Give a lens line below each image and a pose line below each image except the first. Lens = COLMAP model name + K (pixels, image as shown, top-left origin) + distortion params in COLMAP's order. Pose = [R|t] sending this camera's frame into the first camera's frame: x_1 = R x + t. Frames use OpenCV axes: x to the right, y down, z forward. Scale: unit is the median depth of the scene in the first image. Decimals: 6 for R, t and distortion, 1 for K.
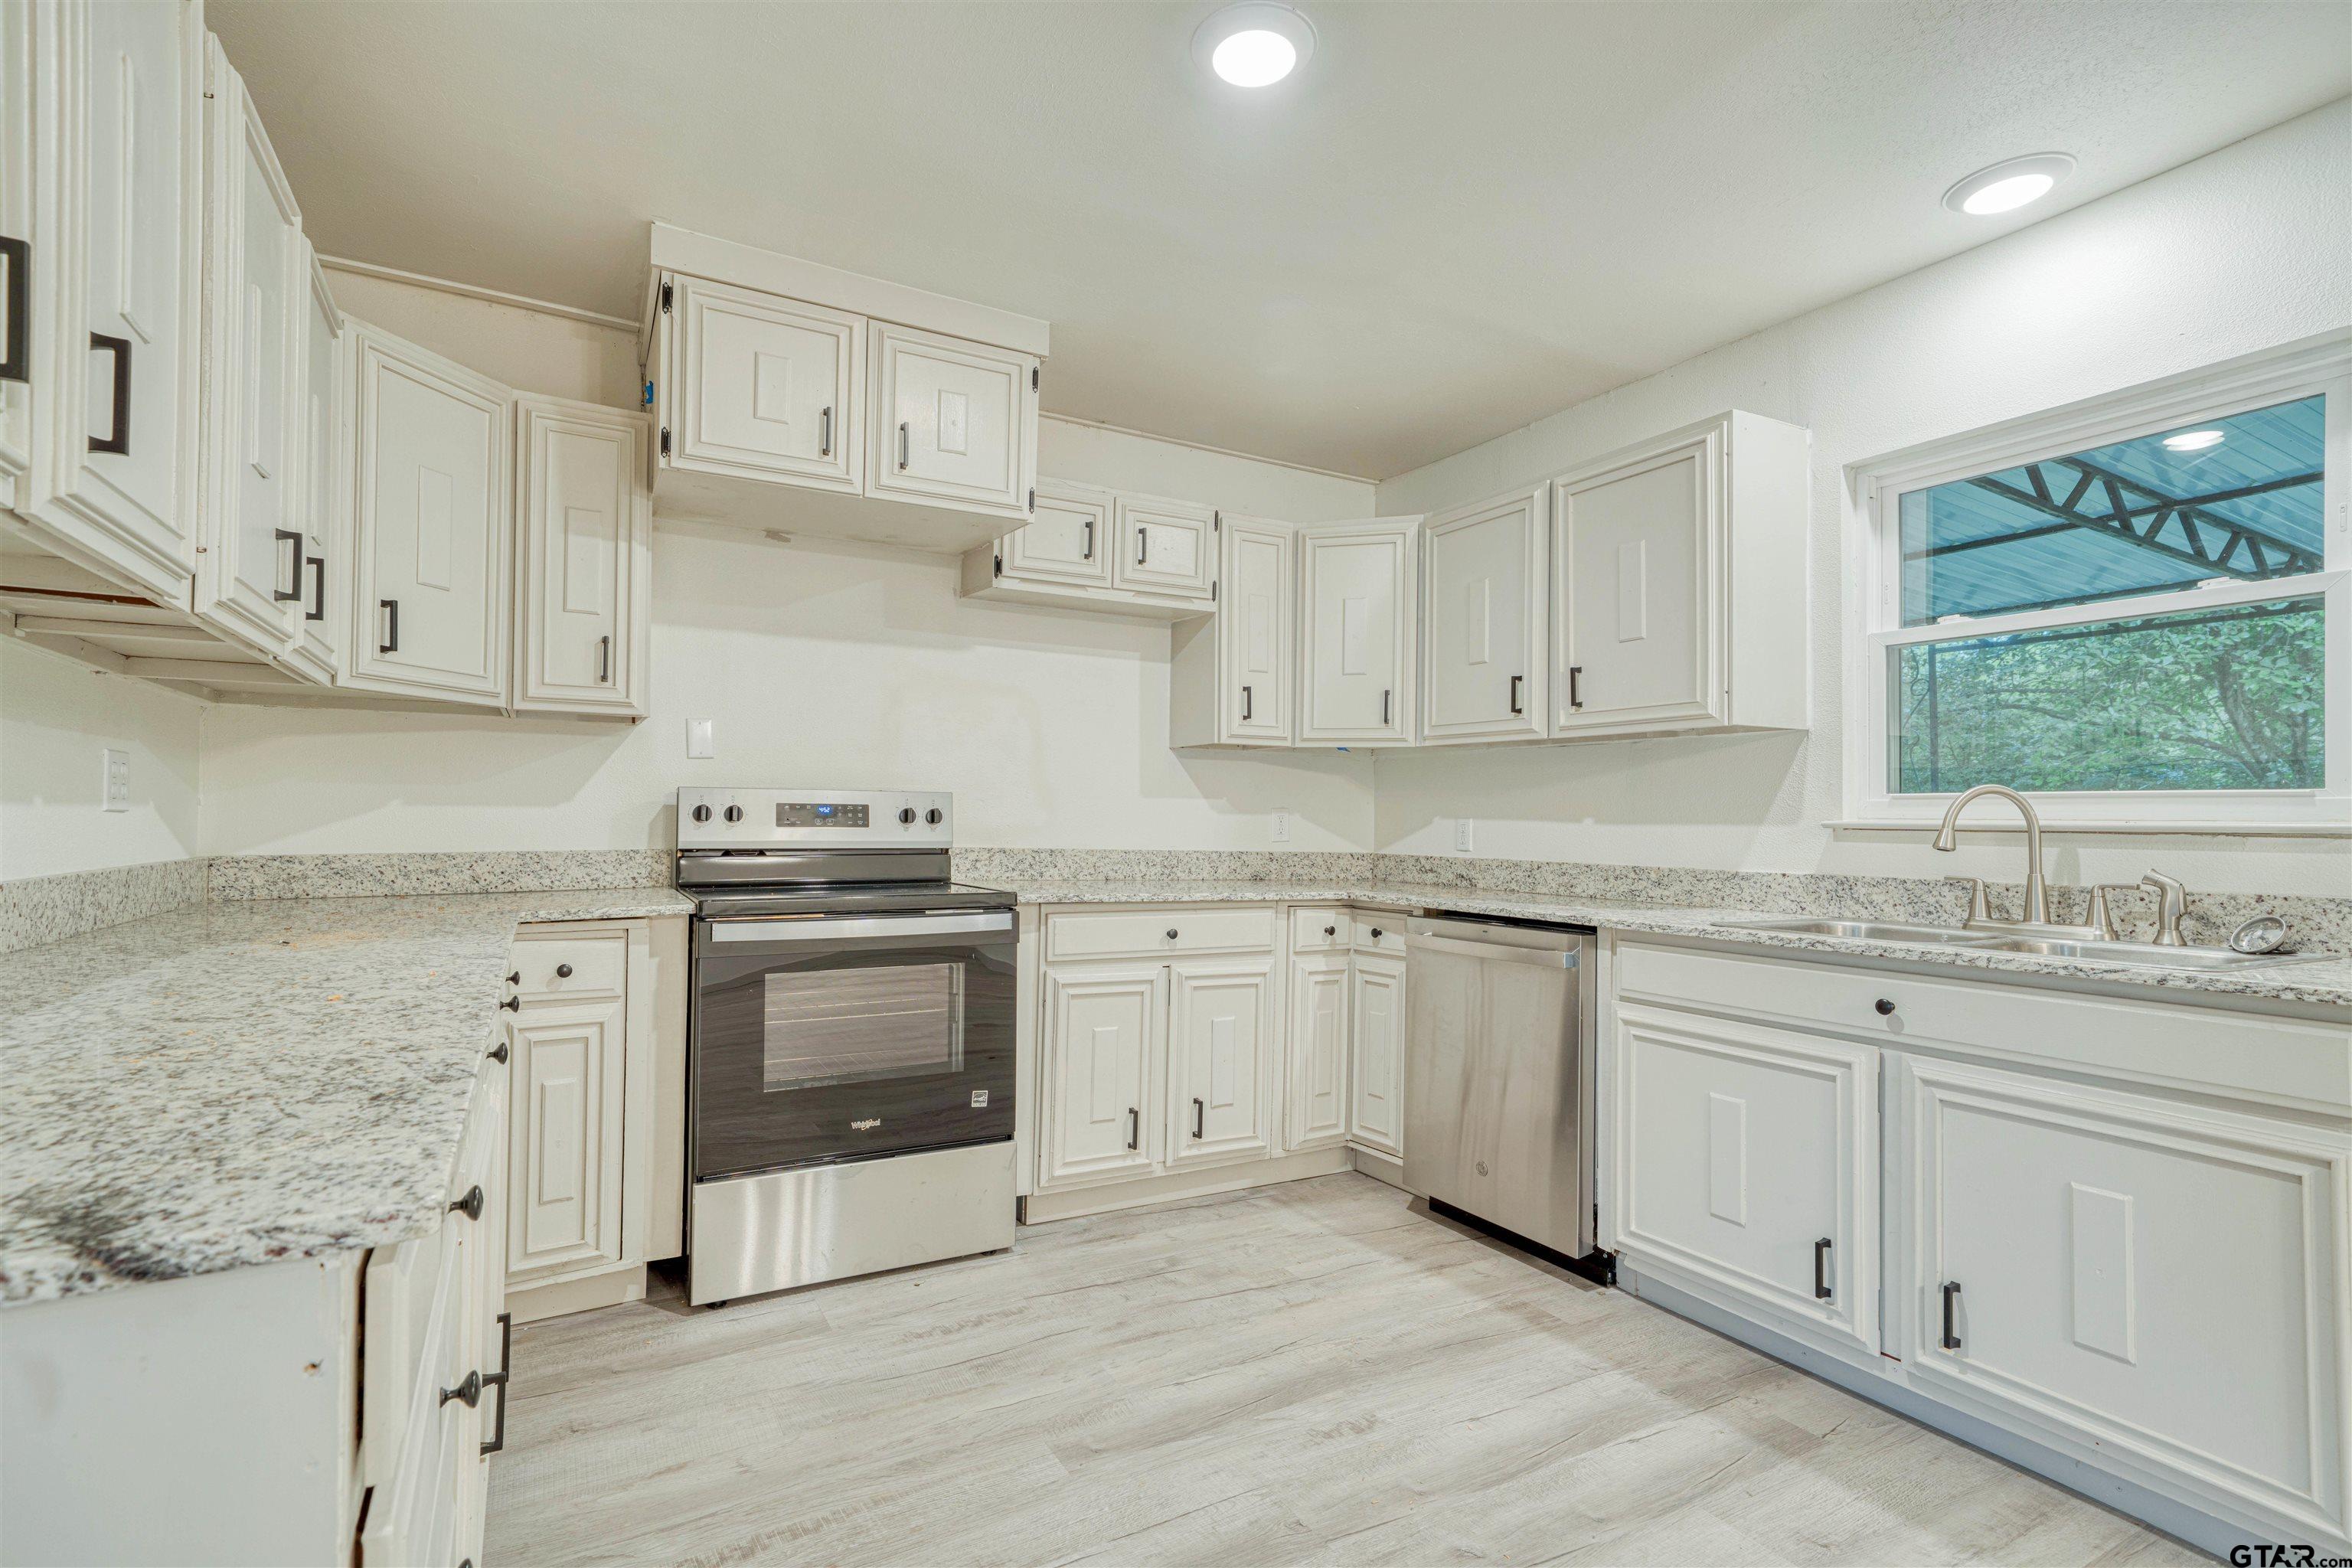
lens RADIAL K [[1086.4, 0, 1158.2], [0, 1086.4, 799.1], [0, 0, 1]] dist [0.013239, 0.000300]
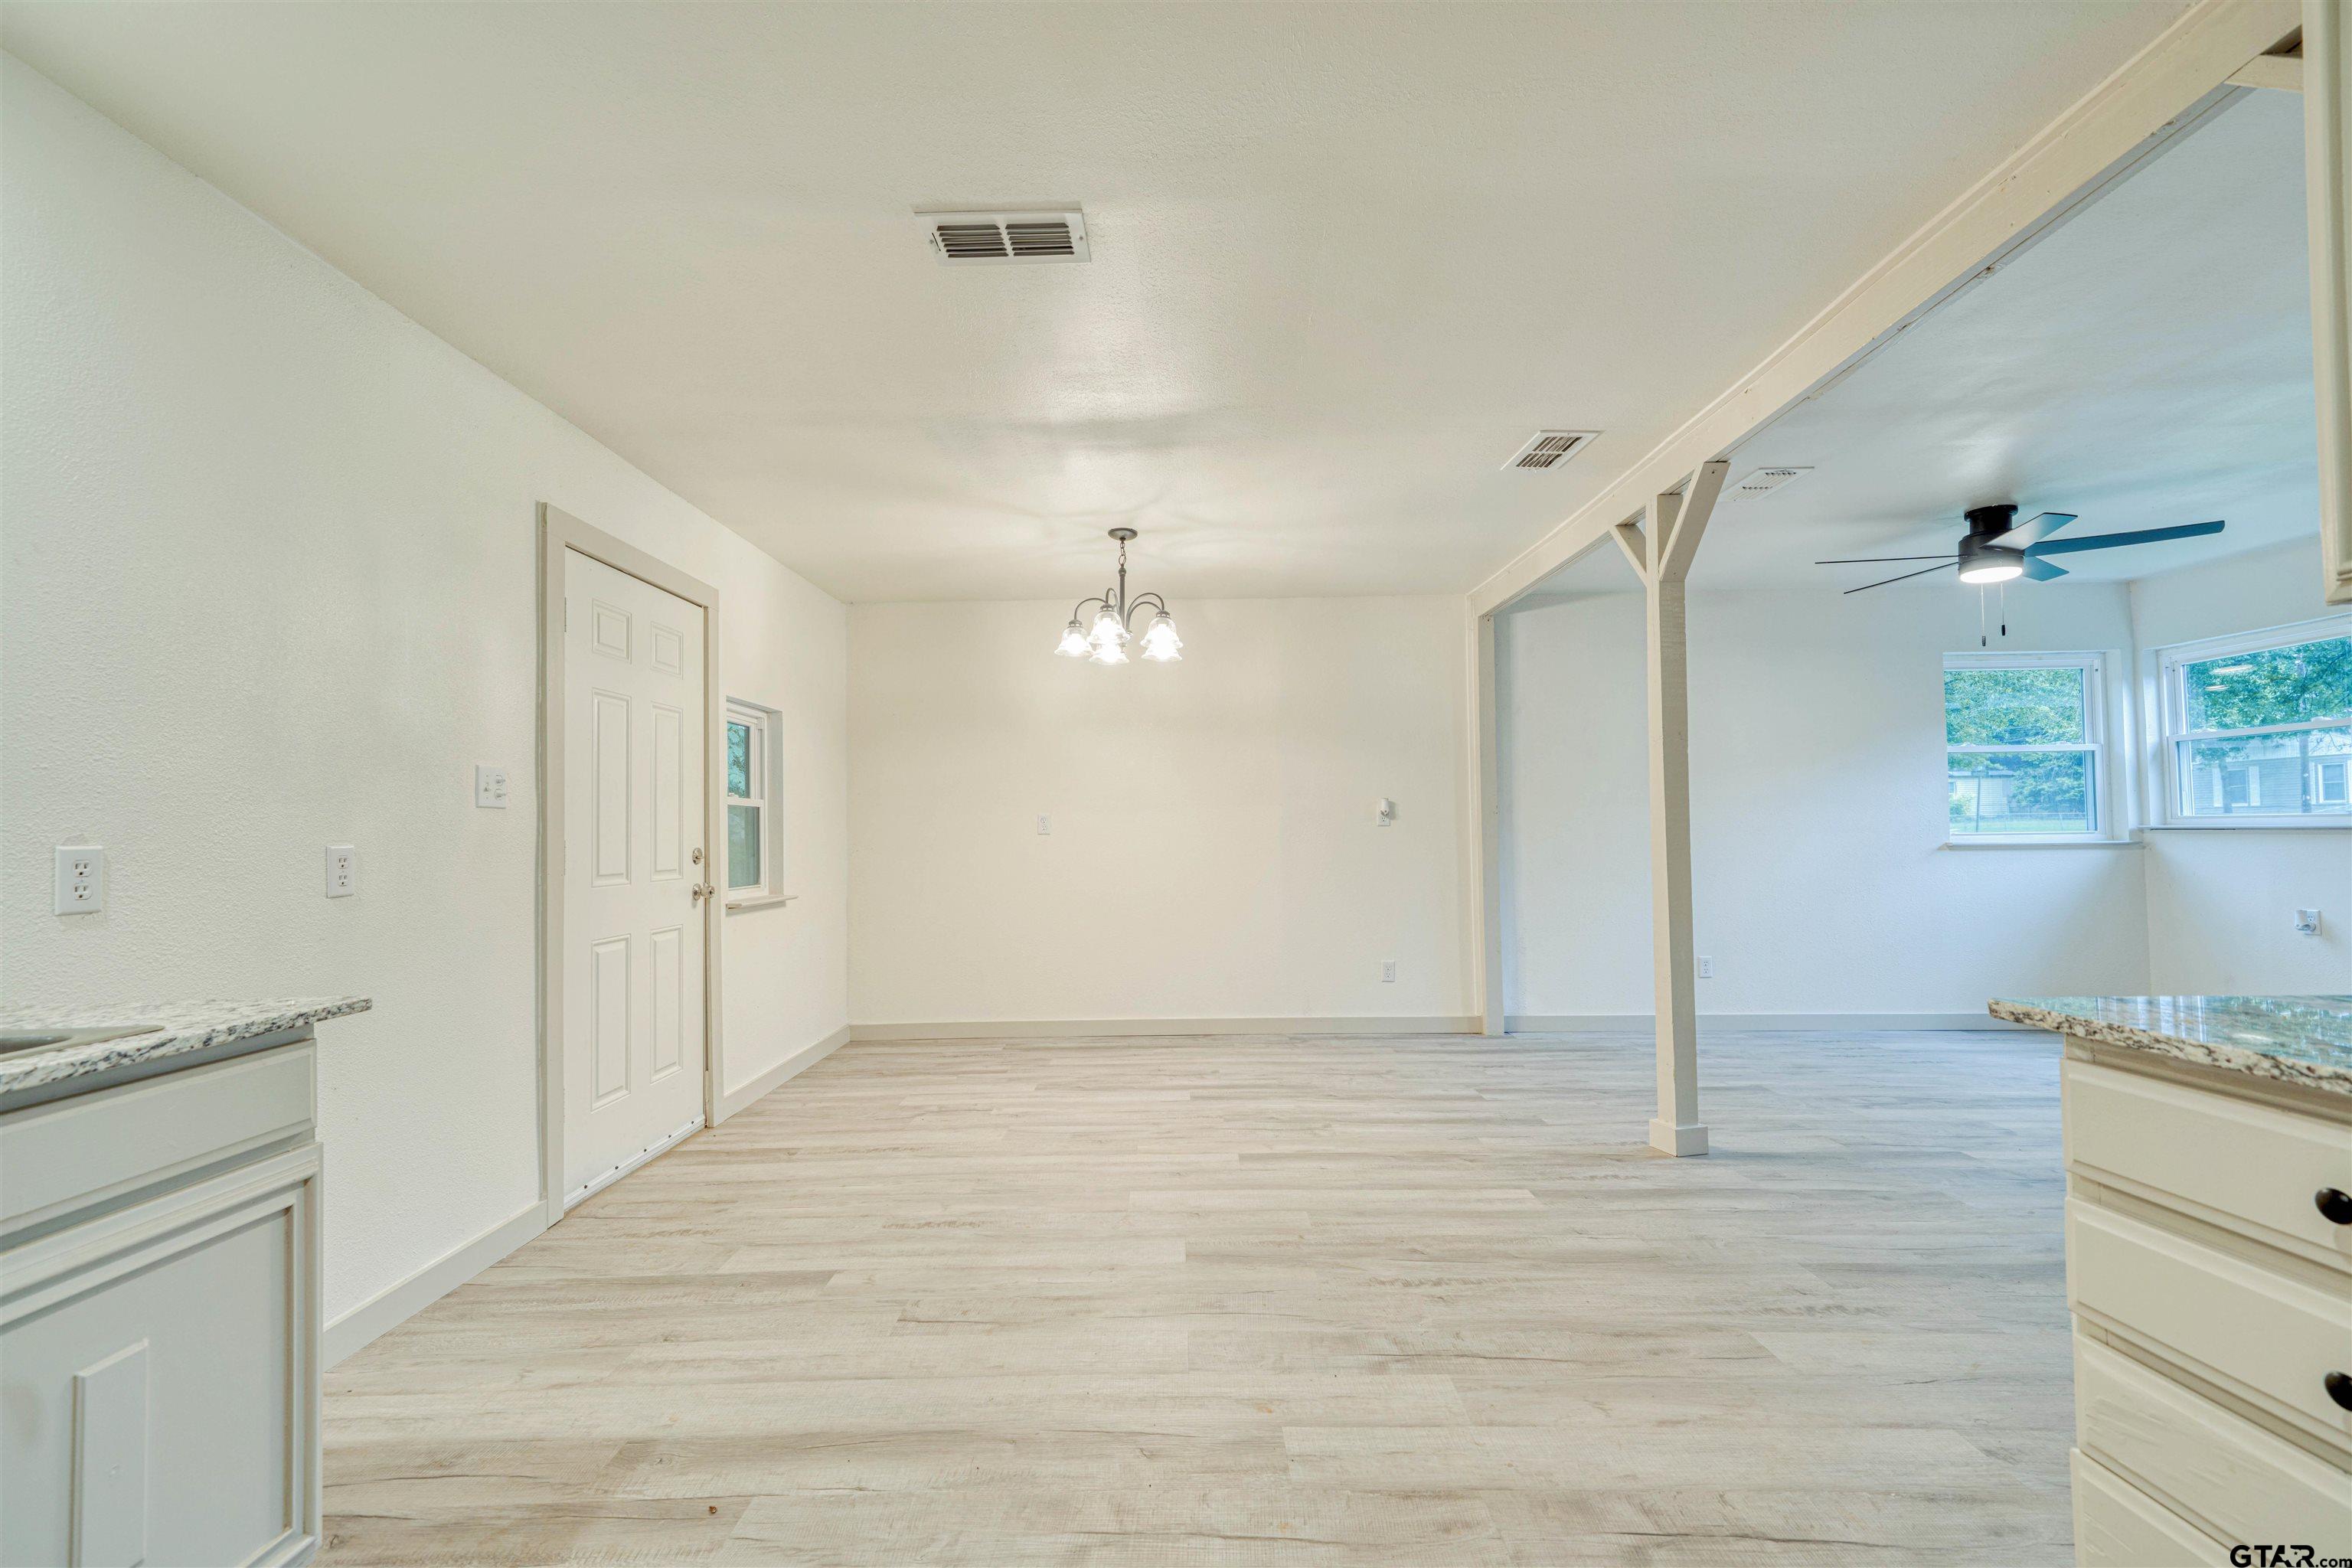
lens RADIAL K [[1013.6, 0, 1152.9], [0, 1013.6, 813.3], [0, 0, 1]] dist [-0.000608, -0.000125]
pose [[-0.862200, 0.017166, 0.506276, -0.050738], [0.001206, 0.999492, -0.031836, 0.011251], [-0.506566, -0.026839, -0.861783, 0.748757]]
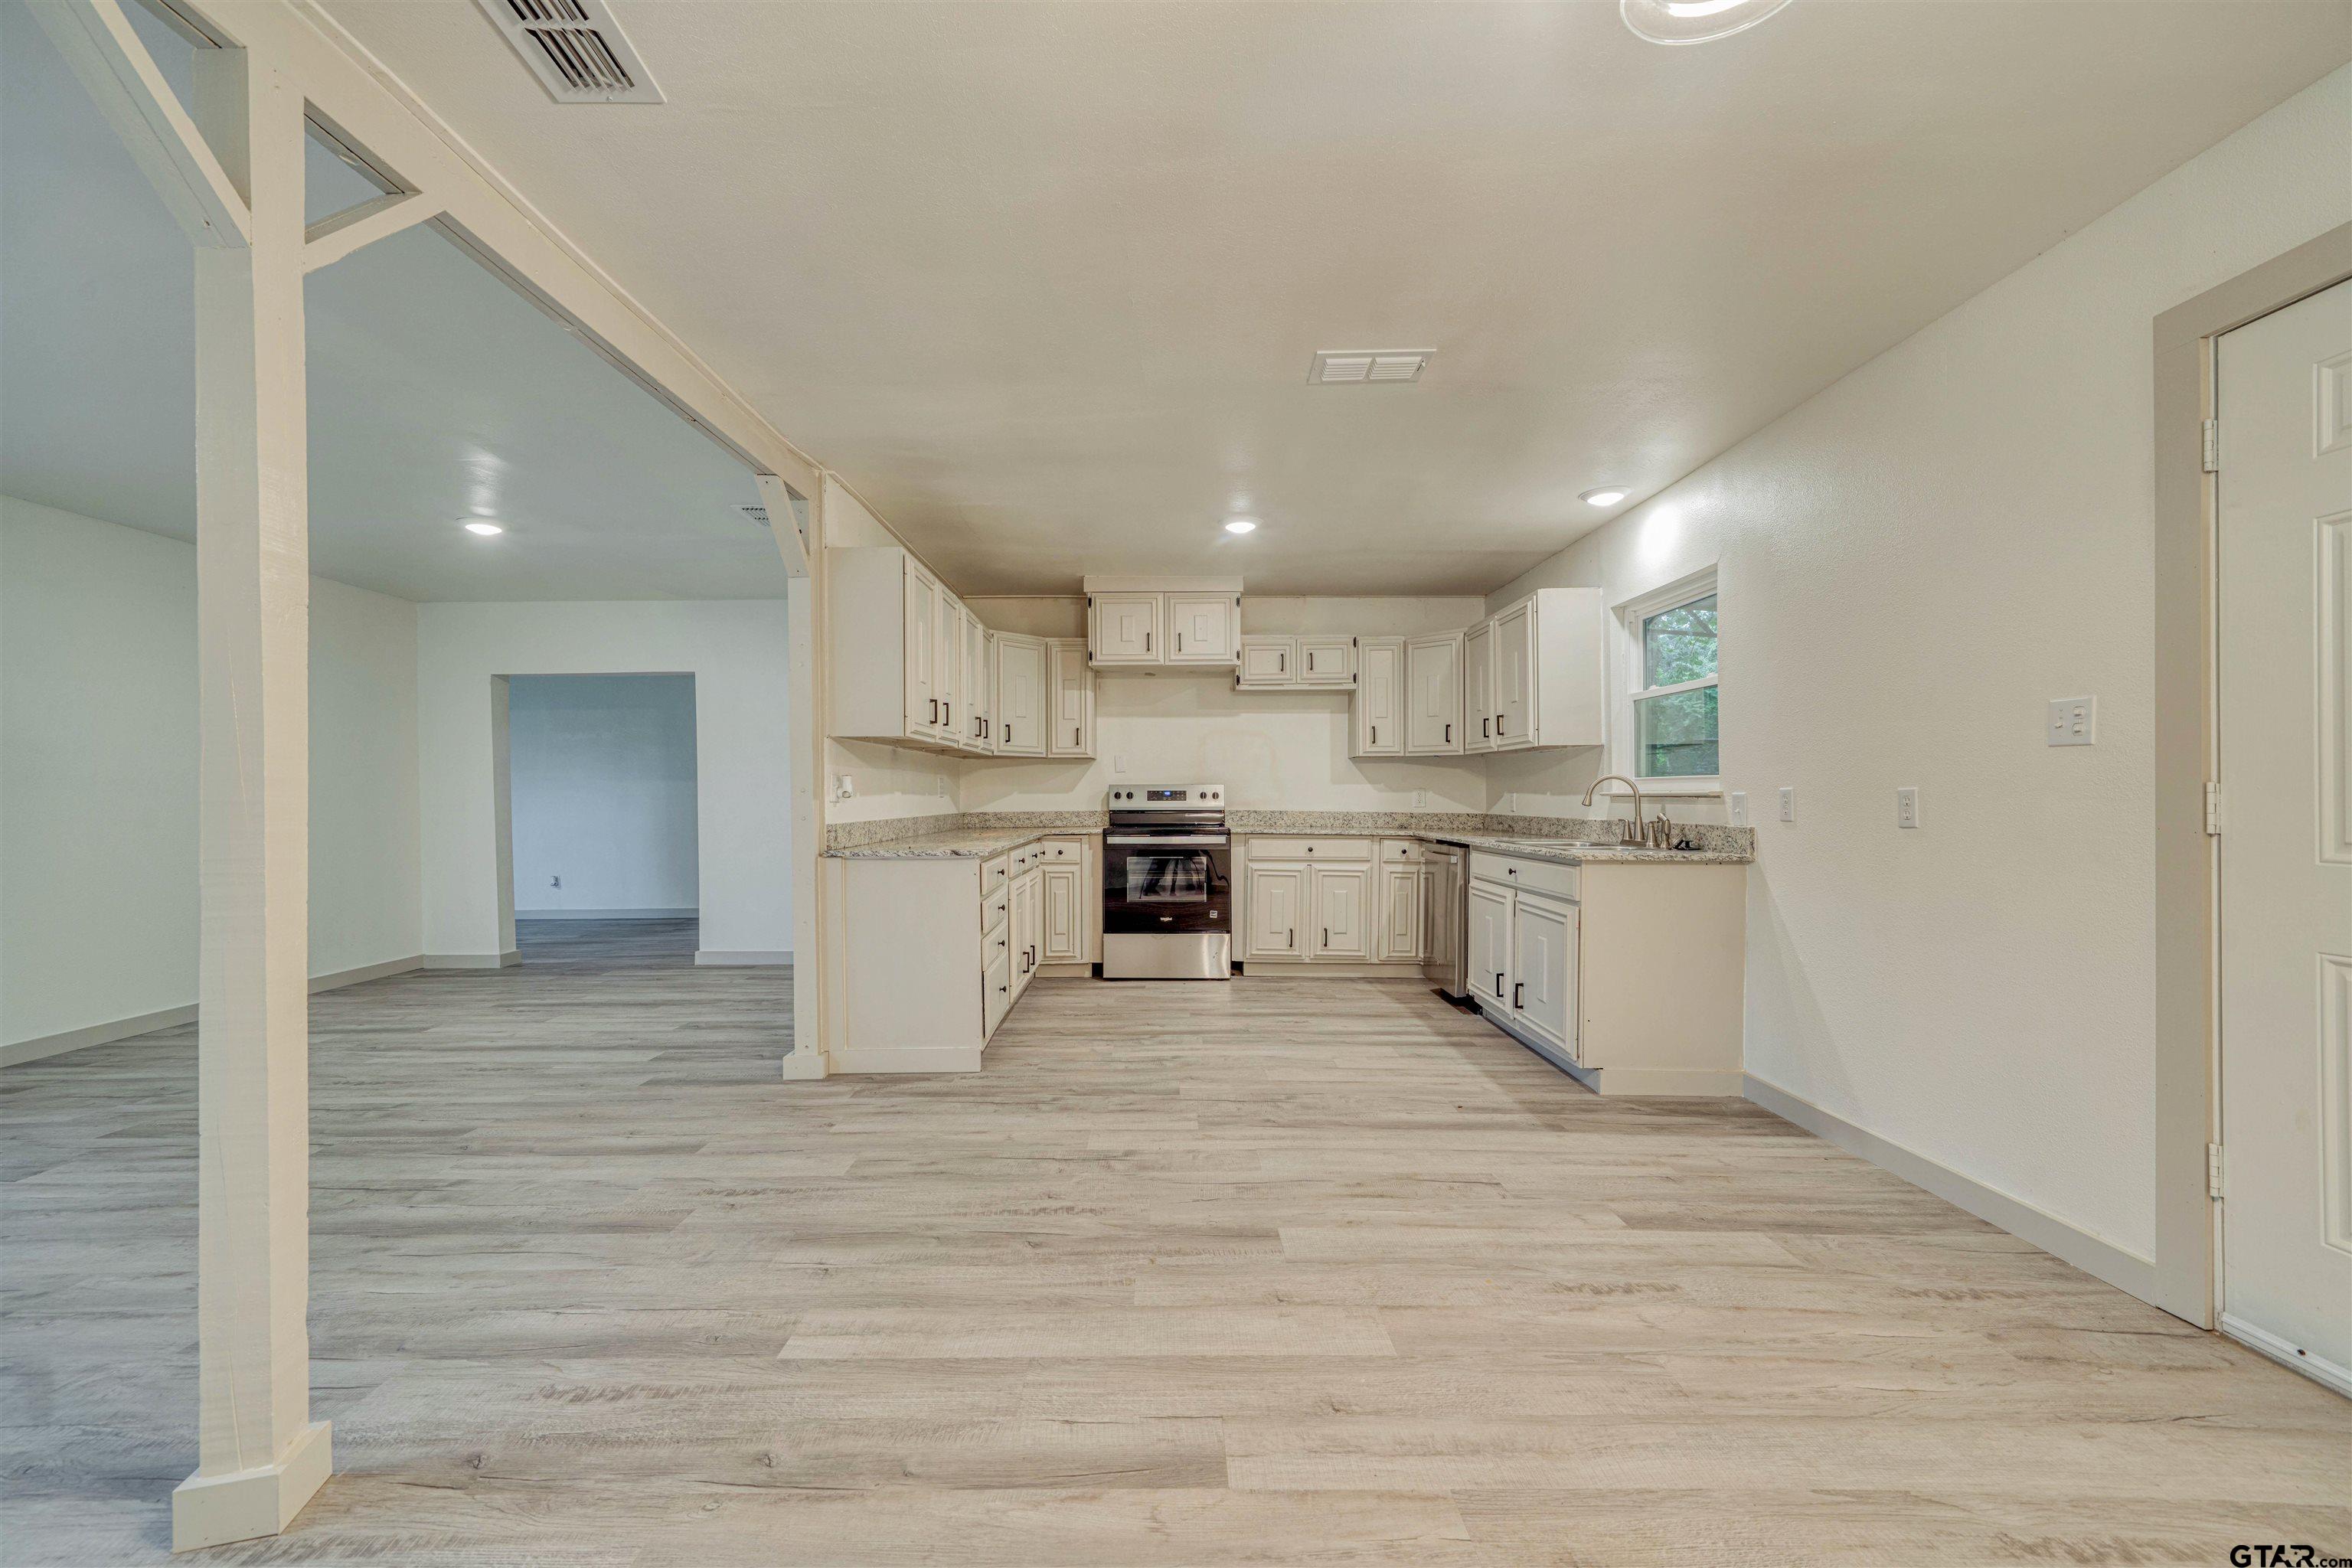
lens RADIAL K [[943.0, 0, 1157.2], [0, 943.0, 796.7], [0, 0, 1]] dist [-0.001293, -0.000126]
pose [[0.871728, -0.011671, -0.489850, 0.693975], [0.020139, 0.999725, 0.012019, -0.007630], [0.489575, -0.020343, 0.871724, -0.796487]]
